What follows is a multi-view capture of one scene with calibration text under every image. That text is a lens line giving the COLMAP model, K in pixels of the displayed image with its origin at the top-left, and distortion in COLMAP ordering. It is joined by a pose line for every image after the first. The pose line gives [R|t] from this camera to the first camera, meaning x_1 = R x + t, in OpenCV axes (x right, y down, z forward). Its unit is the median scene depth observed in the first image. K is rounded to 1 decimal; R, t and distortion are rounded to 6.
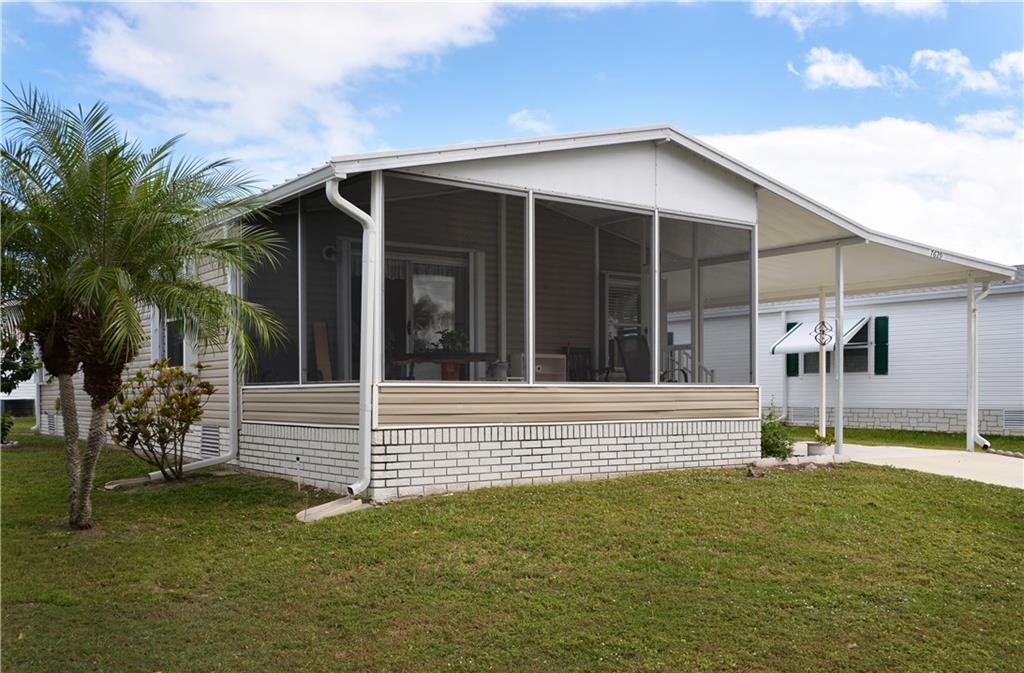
lens RADIAL K [[955.2, 0, 554.6], [0, 955.2, 405.5], [0, 0, 1]] dist [-0.006410, 0.000000]
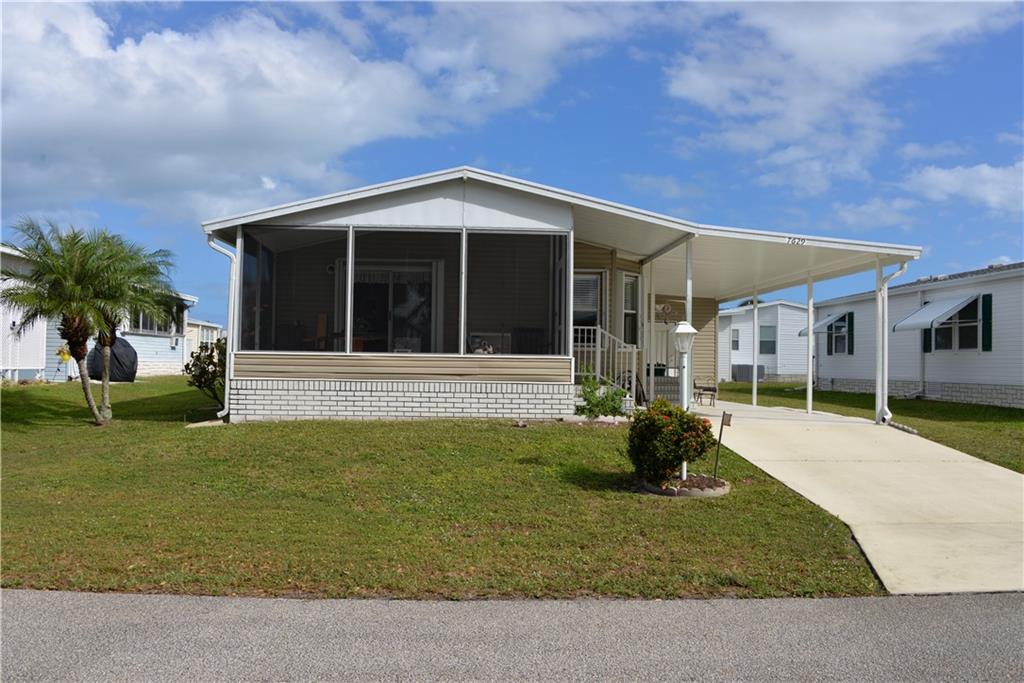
lens RADIAL K [[818.5, 0, 543.9], [0, 818.5, 356.4], [0, 0, 1]] dist [-0.073972, 0.002034]
pose [[0.849300, 0.010608, -0.527804, 0.828580], [-0.023025, 0.999591, -0.016959, -0.002947], [0.527408, 0.026556, 0.849197, 0.065020]]
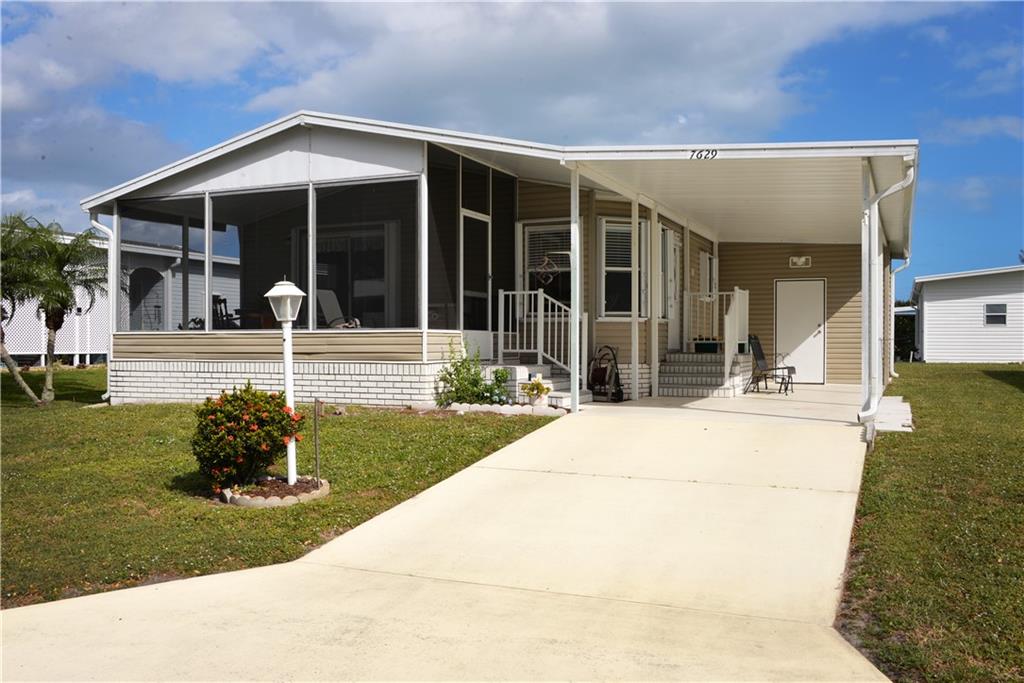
lens RADIAL K [[955.2, 0, 510.6], [0, 955.2, 340.6], [0, 0, 1]] dist [-0.006410, 0.000000]
pose [[0.498934, 0.001127, -0.866639, 1.258006], [-0.008912, 0.999953, -0.003830, -0.007315], [0.866594, 0.009635, 0.498921, 0.626455]]
